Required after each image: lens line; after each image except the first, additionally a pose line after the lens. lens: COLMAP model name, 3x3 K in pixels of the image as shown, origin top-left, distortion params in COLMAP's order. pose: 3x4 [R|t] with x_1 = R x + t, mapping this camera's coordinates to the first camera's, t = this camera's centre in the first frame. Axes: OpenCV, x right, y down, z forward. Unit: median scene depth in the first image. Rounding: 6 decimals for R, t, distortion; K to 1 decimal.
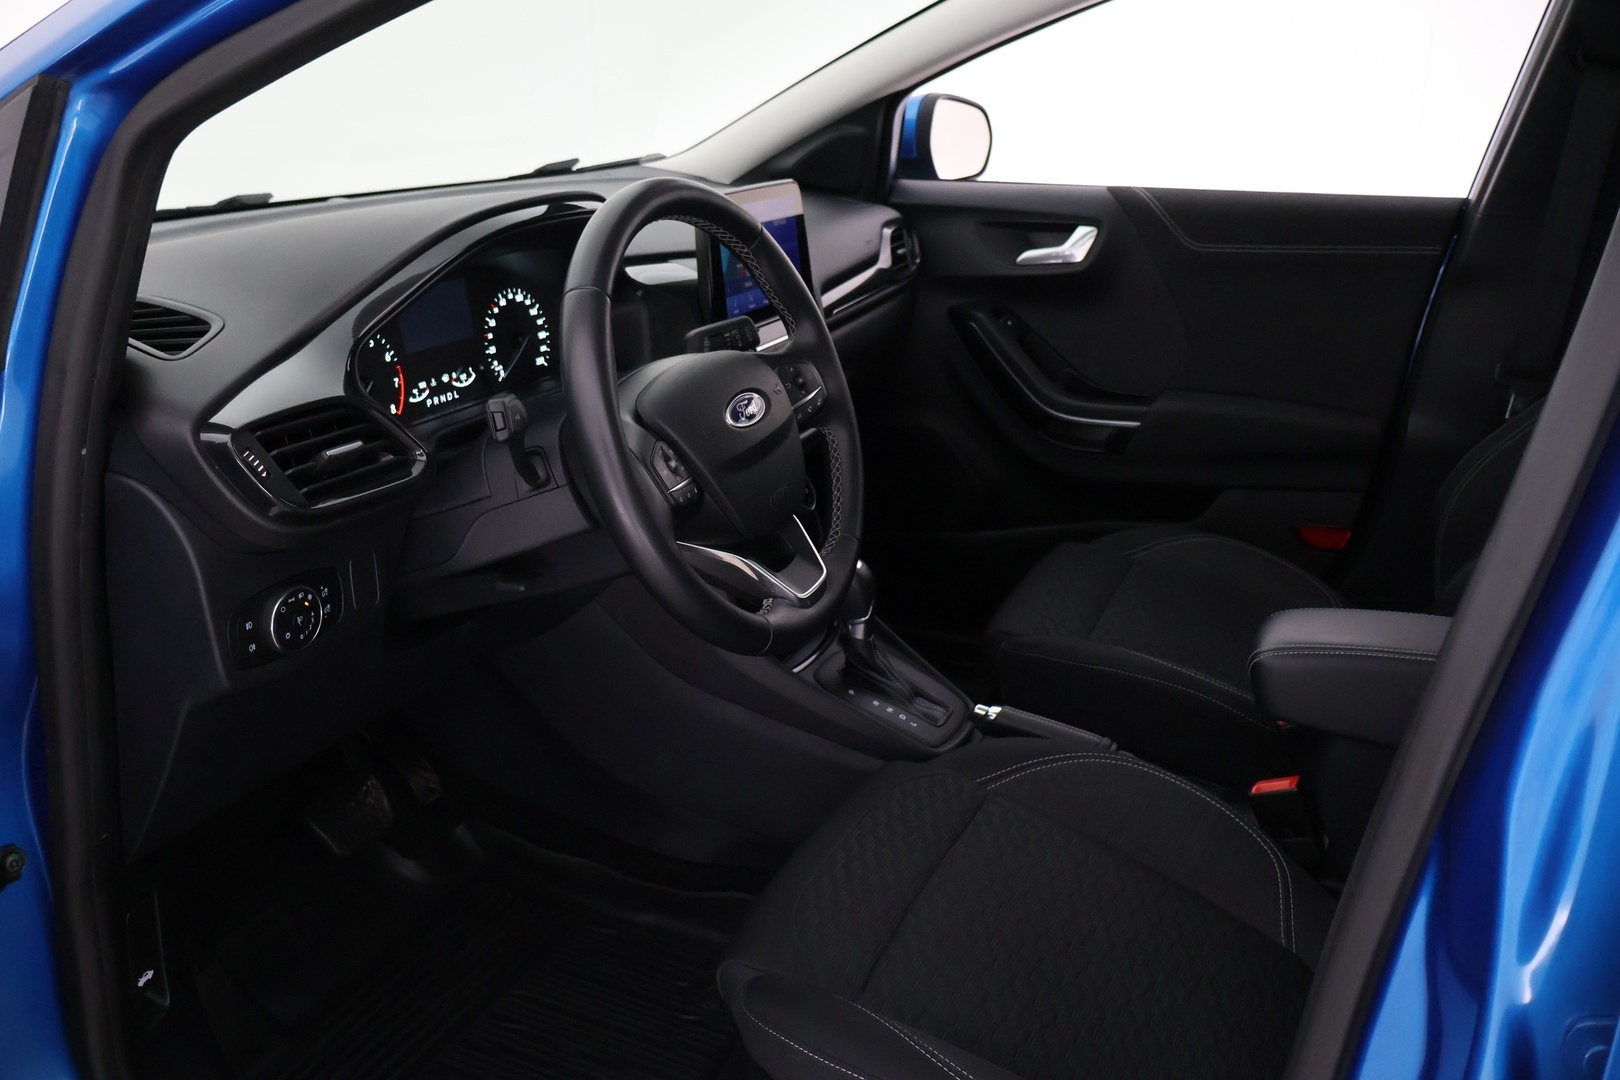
lens RADIAL K [[1387.9, 0, 810.0], [0, 1387.9, 540.0], [0, 0, 1]] dist [-0.002880, -0.000068]
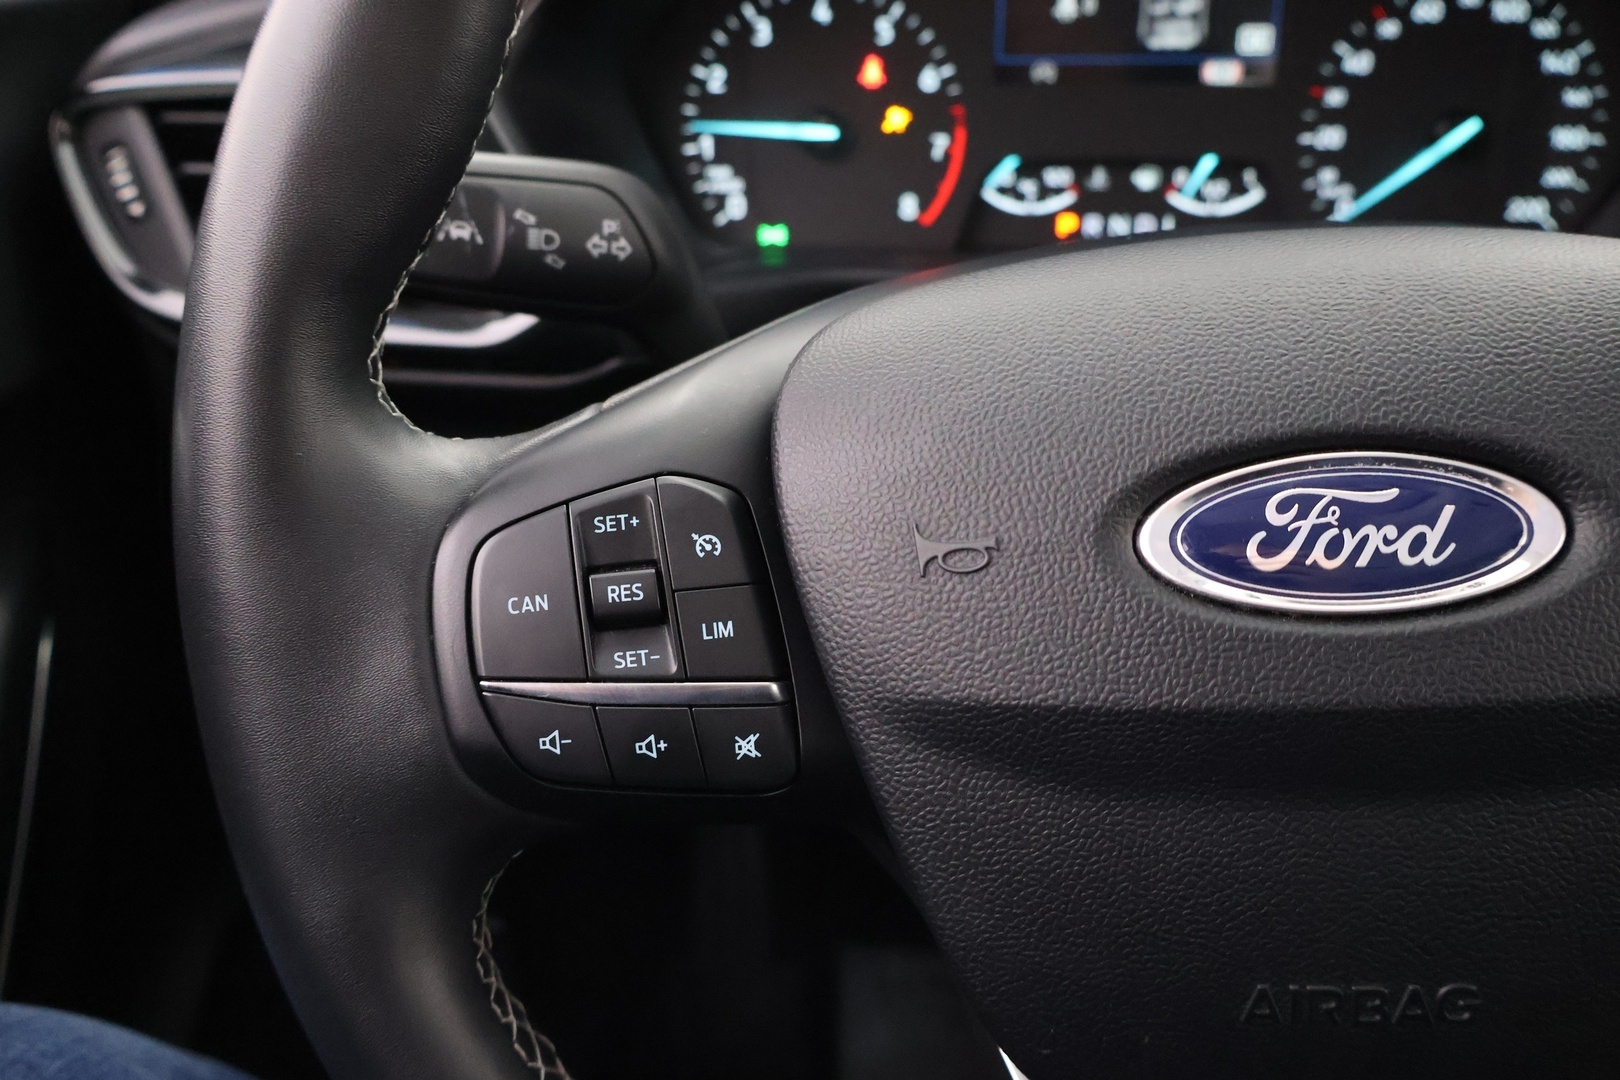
lens RADIAL K [[1387.9, 0, 810.0], [0, 1387.9, 540.0], [0, 0, 1]] dist [-0.002880, -0.000068]
pose [[0.346574, 0.402535, -0.847261, 0.079725], [-0.300030, 0.903362, 0.306461, -0.116957], [0.888745, 0.147992, 0.433855, 0.767228]]
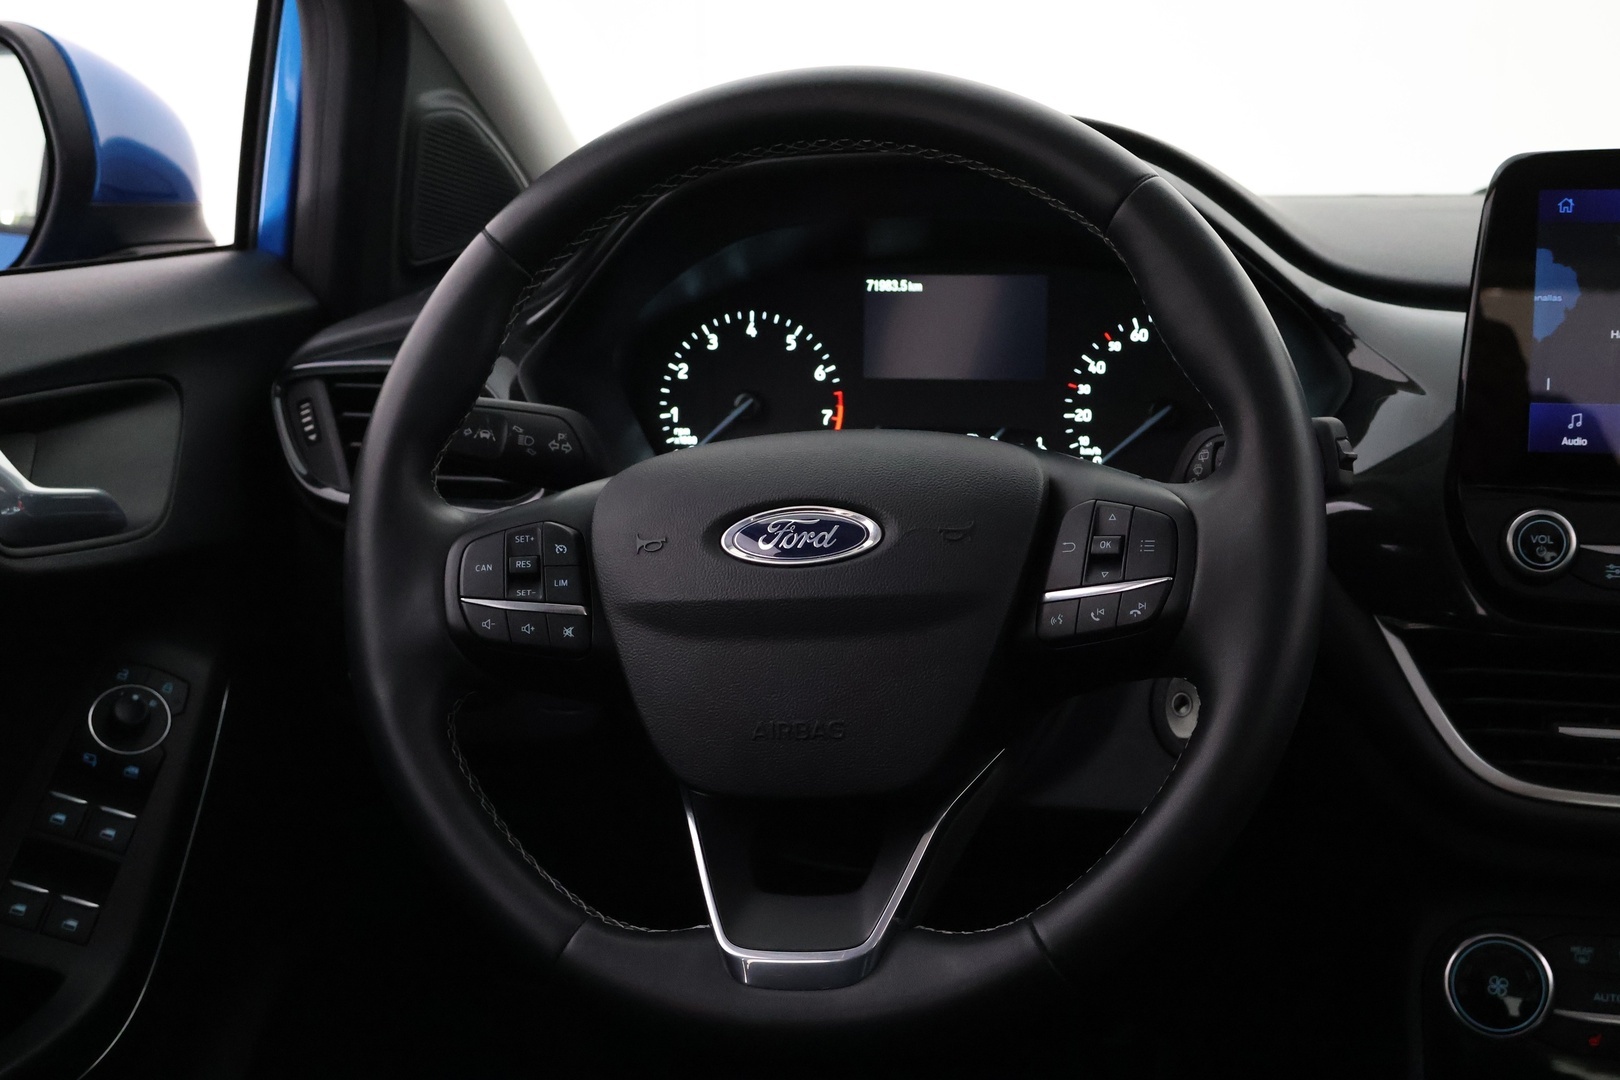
lens RADIAL K [[2257.7, 0, 810.0], [0, 2257.7, 540.0], [0, 0, 1]] dist [0.015695, 0.007277]
pose [[0.188948, 0.178495, -0.965628, 0.632376], [-0.313507, 0.942846, 0.112939, -0.164005], [0.930598, 0.281392, 0.234108, 0.740853]]
